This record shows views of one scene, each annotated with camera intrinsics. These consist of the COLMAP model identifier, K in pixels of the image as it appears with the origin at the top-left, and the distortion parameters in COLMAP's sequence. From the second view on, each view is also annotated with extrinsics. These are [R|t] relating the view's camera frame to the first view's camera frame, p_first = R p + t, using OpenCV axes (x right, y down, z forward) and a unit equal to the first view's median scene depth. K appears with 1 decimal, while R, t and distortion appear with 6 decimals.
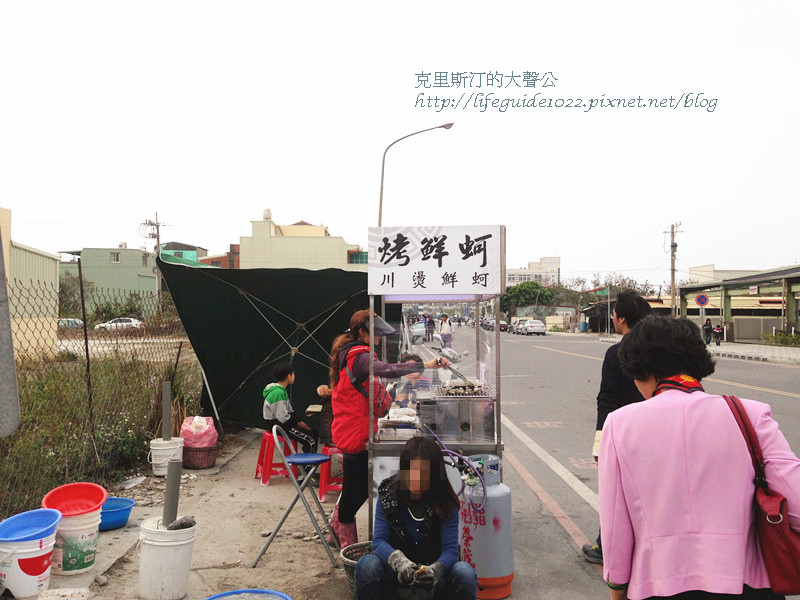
lens RADIAL K [[713.7, 0, 400.0], [0, 713.7, 300.0], [0, 0, 1]] dist [0.105727, 0.000132]
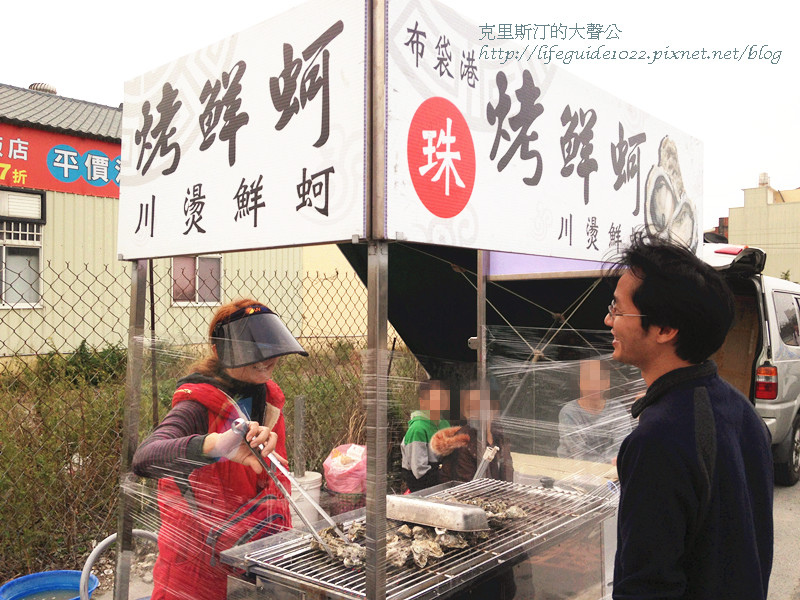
lens RADIAL K [[713.7, 0, 400.0], [0, 713.7, 300.0], [0, 0, 1]] dist [0.105727, 0.000132]
pose [[0.792099, -0.006001, -0.610363, 0.311322], [0.022132, 0.999576, 0.018894, 0.009888], [0.609991, -0.028475, 0.791896, 0.787384]]
